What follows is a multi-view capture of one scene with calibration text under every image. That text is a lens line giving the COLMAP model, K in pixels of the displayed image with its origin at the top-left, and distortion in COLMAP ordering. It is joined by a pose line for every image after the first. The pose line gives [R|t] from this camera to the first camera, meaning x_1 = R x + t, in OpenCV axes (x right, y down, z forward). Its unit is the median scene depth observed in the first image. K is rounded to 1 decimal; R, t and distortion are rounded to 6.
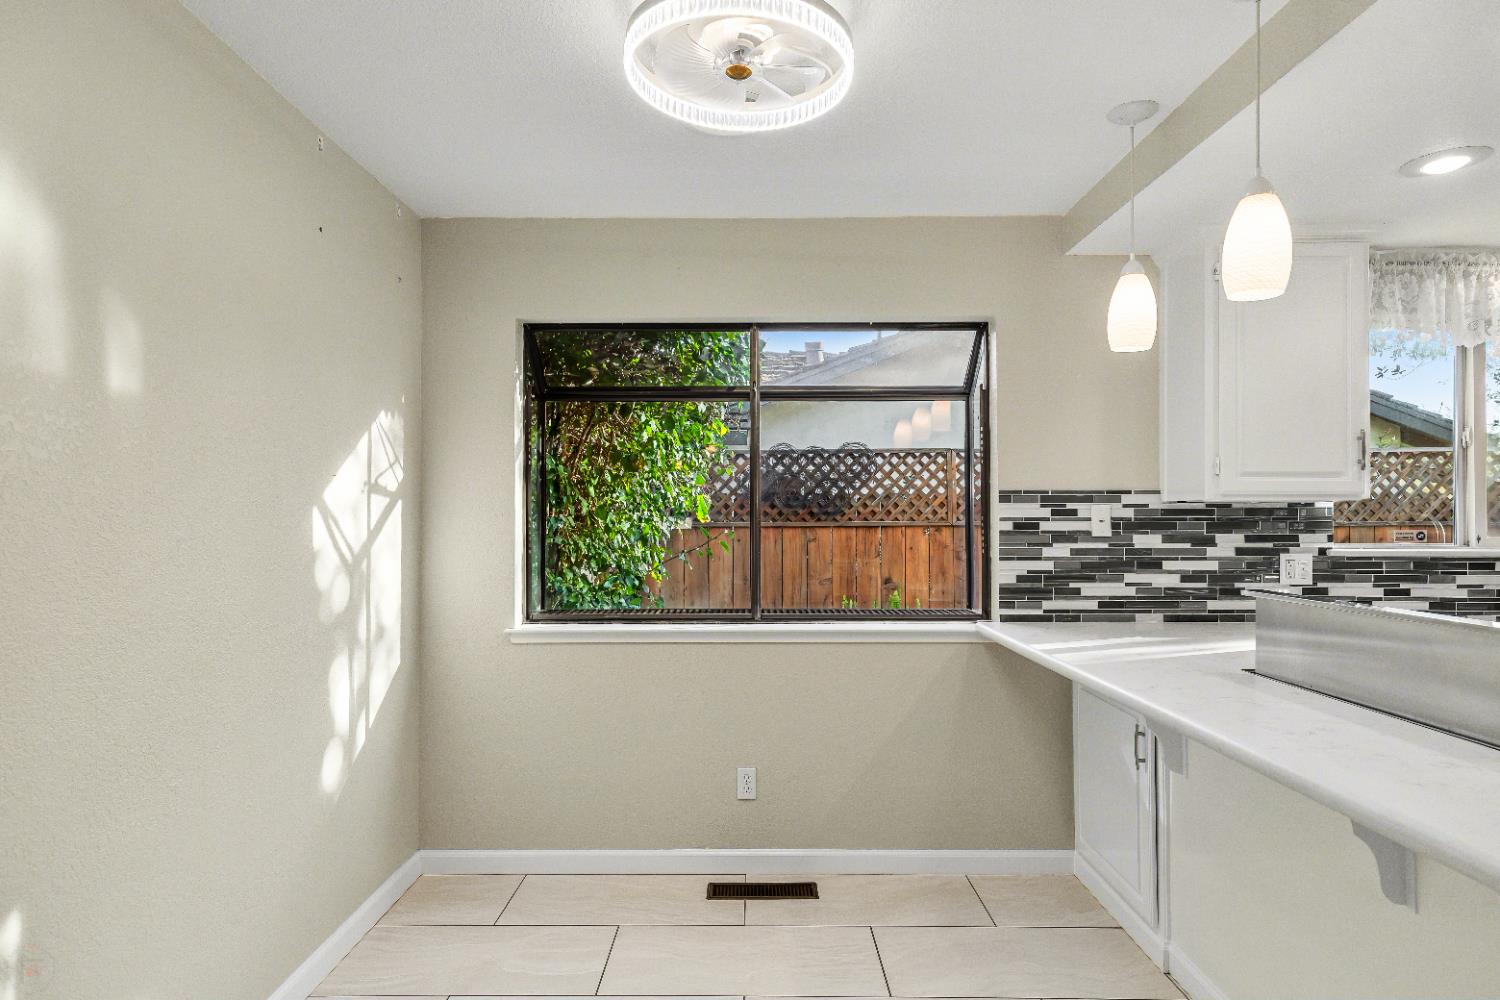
lens RADIAL K [[845.4, 0, 745.9], [0, 845.4, 504.2], [0, 0, 1]] dist [0.012282, 0.000309]
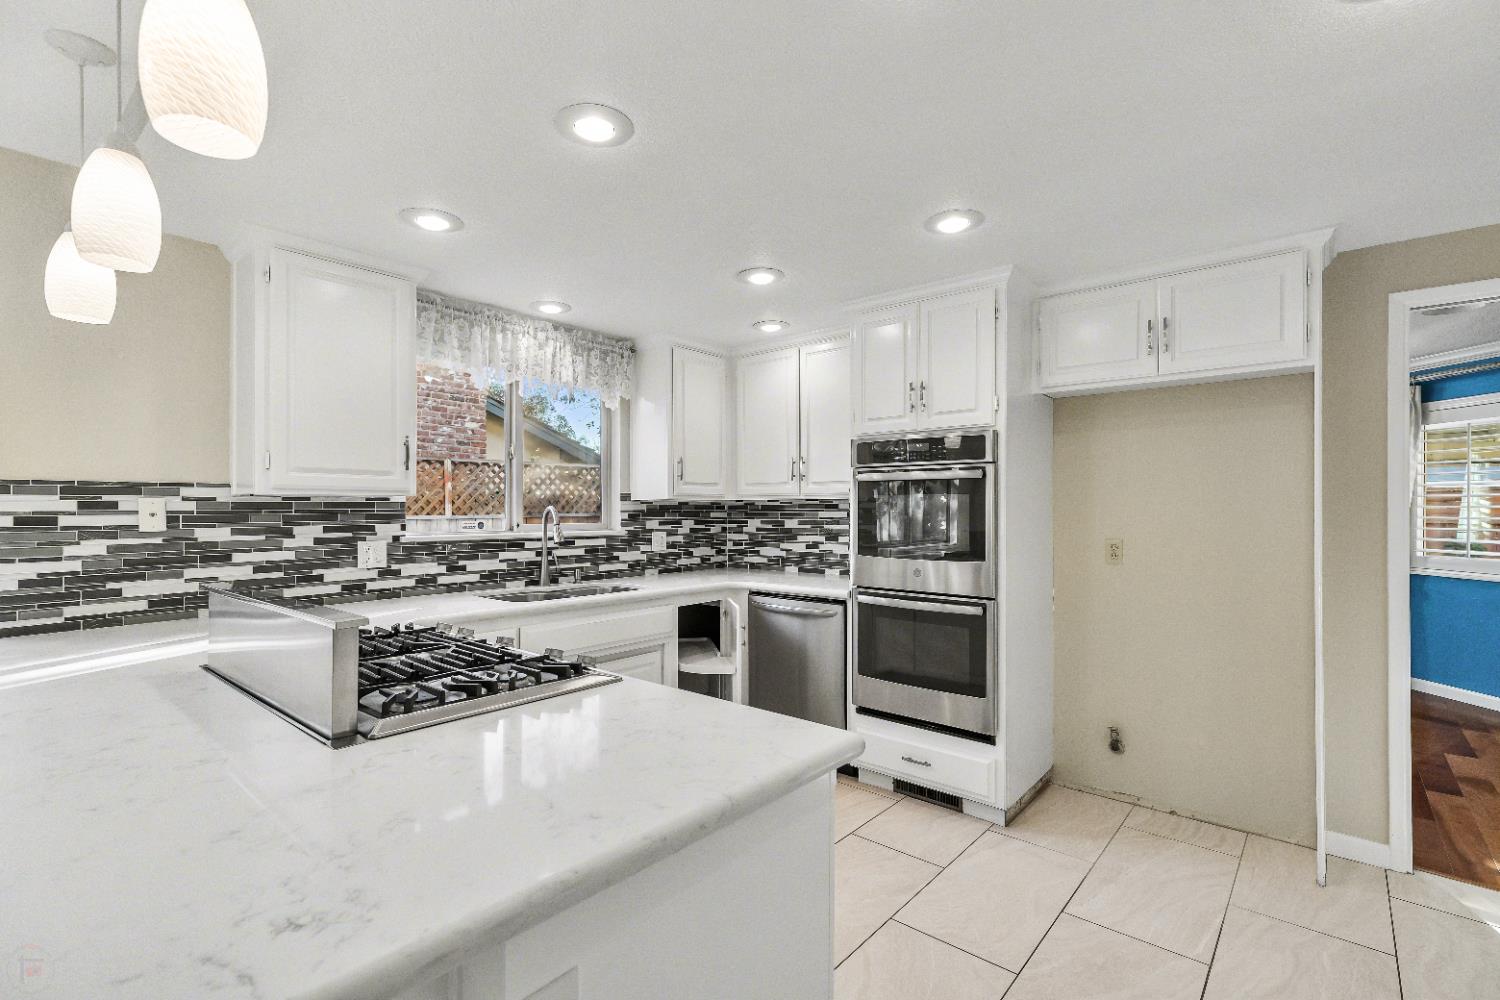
lens RADIAL K [[678.5, 0, 748.4], [0, 678.5, 506.1], [0, 0, 1]] dist [0.004818, -0.000165]
pose [[0.647110, 0.000093, 0.762397, 0.271645], [-0.005636, 0.999973, 0.004662, 0.003002], [-0.762376, -0.007313, 0.647093, 0.009866]]
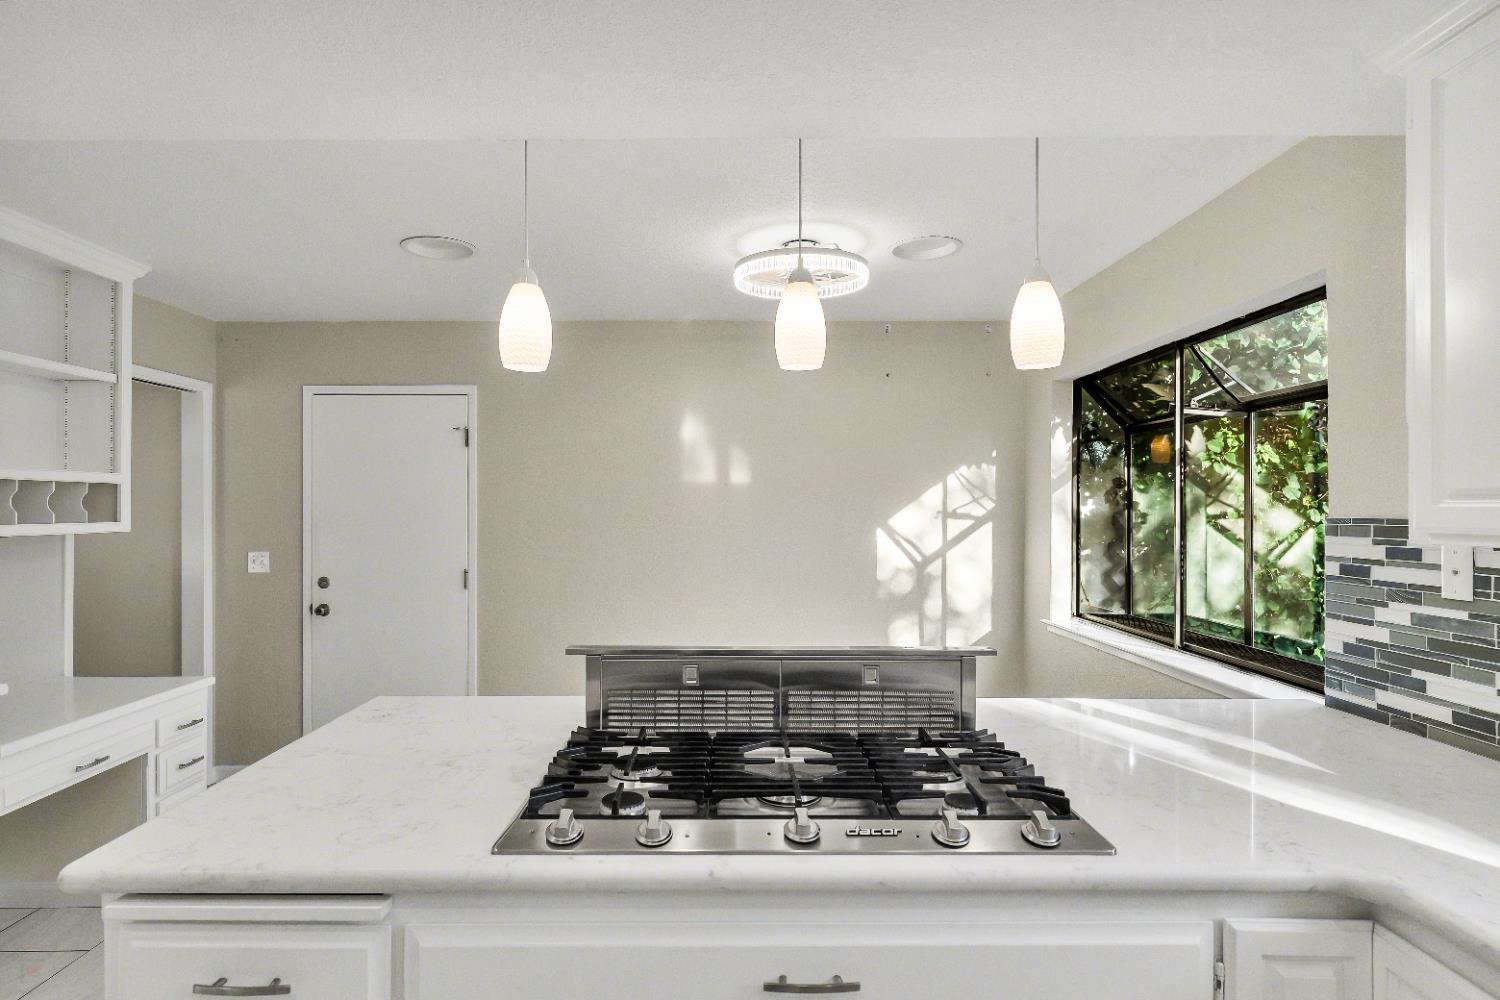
lens RADIAL K [[811.4, 0, 716.5], [0, 811.4, 504.8], [0, 0, 1]] dist [0.001112, -0.000159]
pose [[0.004138, -0.004429, -0.999982, 0.968305], [0.011319, 0.999926, -0.004382, -0.029184], [0.999927, -0.011301, 0.004188, 0.495895]]
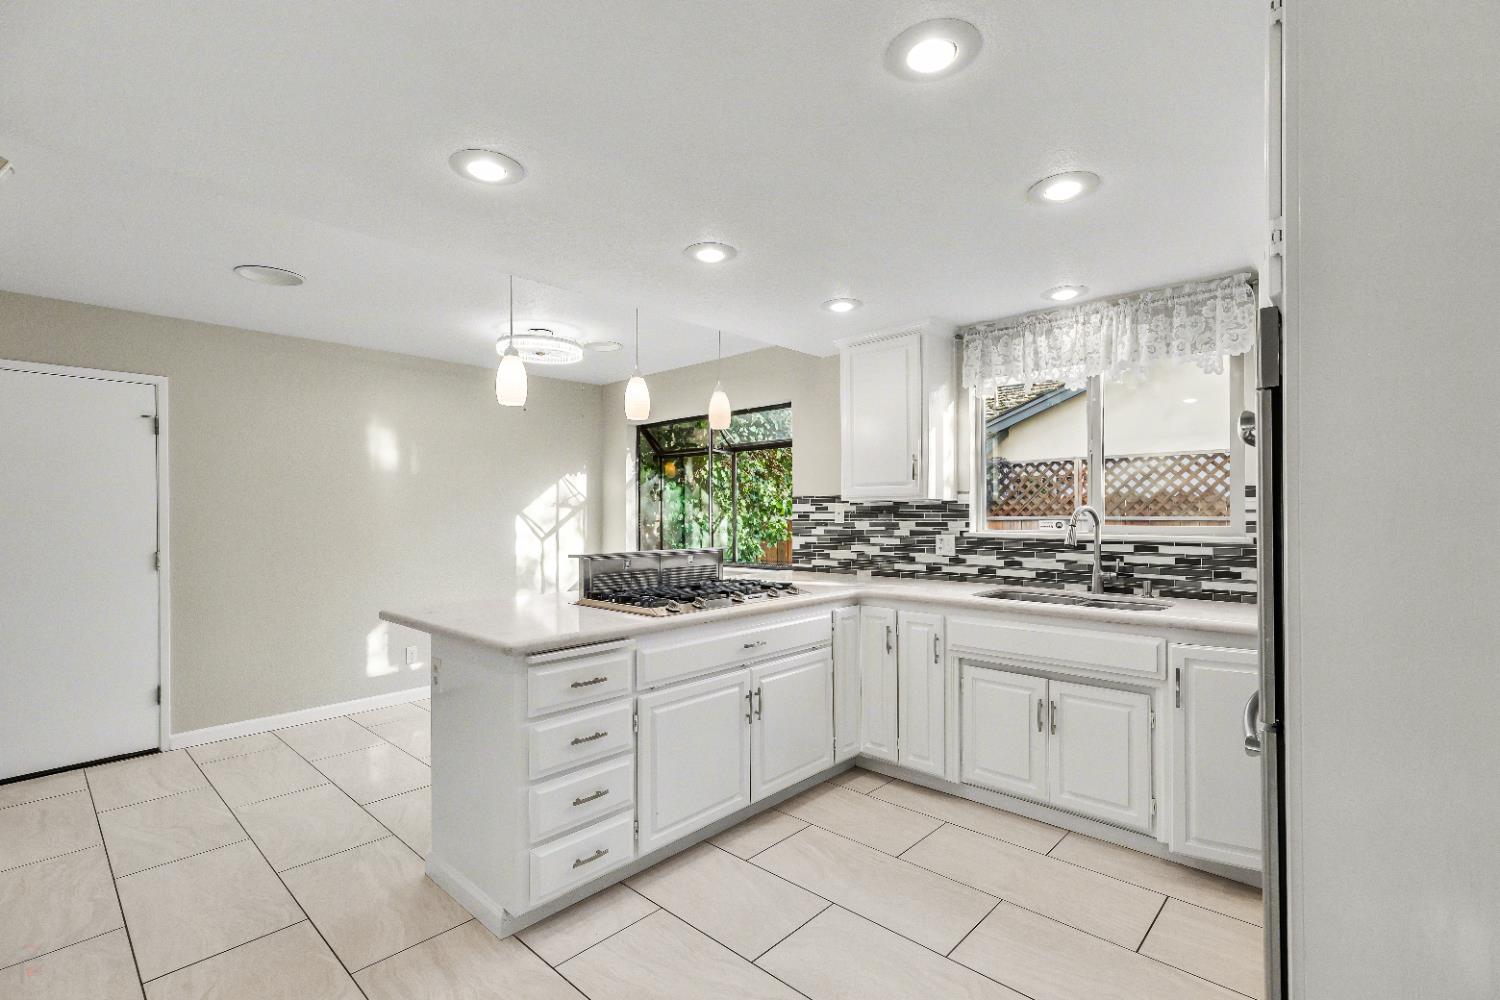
lens RADIAL K [[678.5, 0, 748.4], [0, 678.5, 506.1], [0, 0, 1]] dist [0.004818, -0.000165]
pose [[0.736827, -0.012941, -0.675958, 1.195248], [0.013339, 0.999900, -0.004603, 0.008890], [0.675950, -0.005624, 0.736926, -0.111067]]
